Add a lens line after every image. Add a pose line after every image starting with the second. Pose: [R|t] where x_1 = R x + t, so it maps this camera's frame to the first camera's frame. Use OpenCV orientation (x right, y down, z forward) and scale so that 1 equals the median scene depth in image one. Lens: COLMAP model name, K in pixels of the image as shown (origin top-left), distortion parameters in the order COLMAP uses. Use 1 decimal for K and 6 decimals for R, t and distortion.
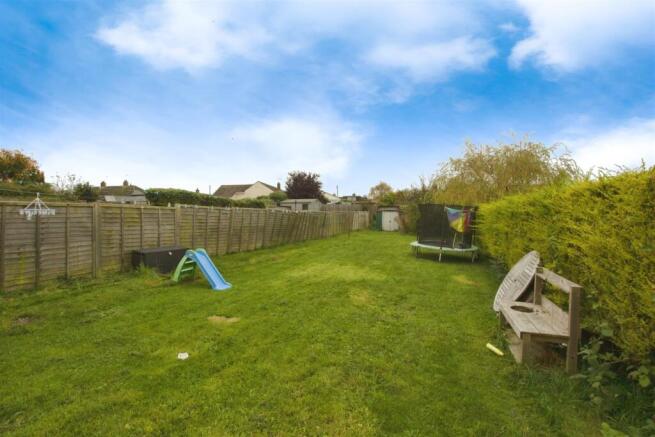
lens RADIAL K [[293.2, 0, 327.2], [0, 293.2, 219.7], [0, 0, 1]] dist [-0.023293, -0.000313]
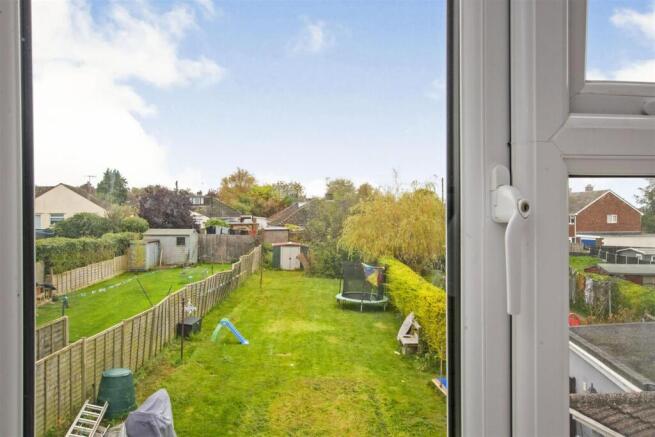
lens RADIAL K [[557.2, 0, 327.6], [0, 557.2, 217.0], [0, 0, 1]] dist [-0.010071, -0.002090]
pose [[0.927403, -0.006596, 0.374007, -0.654164], [0.004943, 0.999973, 0.005378, -0.282099], [-0.374032, -0.003139, 0.927410, -1.192617]]
